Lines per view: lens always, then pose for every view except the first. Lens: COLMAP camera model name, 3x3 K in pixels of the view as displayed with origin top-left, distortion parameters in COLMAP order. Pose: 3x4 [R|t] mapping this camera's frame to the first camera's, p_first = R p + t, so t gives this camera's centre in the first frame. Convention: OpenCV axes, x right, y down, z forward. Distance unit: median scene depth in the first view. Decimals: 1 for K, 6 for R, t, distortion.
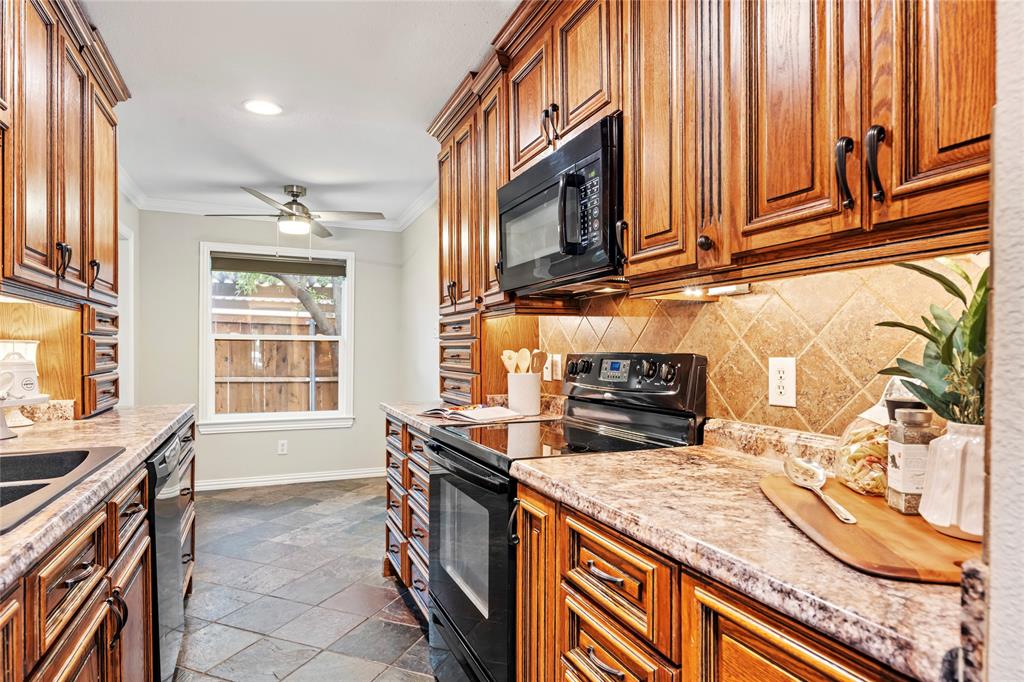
lens RADIAL K [[559.6, 0, 541.4], [0, 559.6, 354.6], [0, 0, 1]] dist [-0.001507, -0.005542]
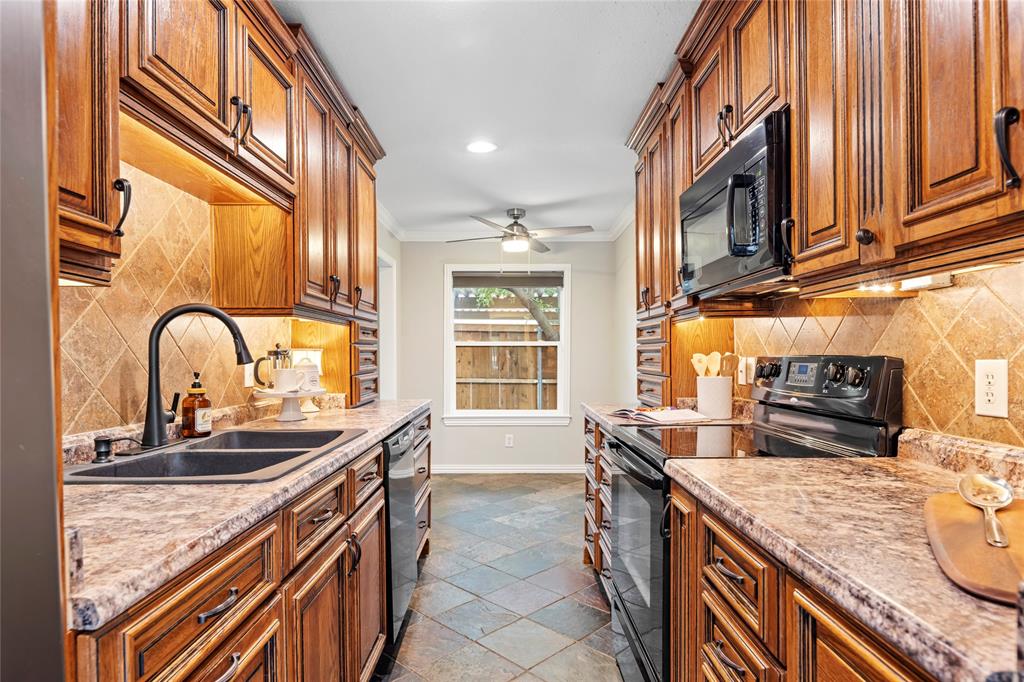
lens RADIAL K [[559.6, 0, 552.1], [0, 559.6, 358.5], [0, 0, 1]] dist [-0.001507, -0.005542]
pose [[0.926673, -0.004185, -0.375844, 0.112765], [0.004363, 0.999990, -0.000376, 0.000708], [0.375842, -0.001291, 0.926683, -0.041140]]
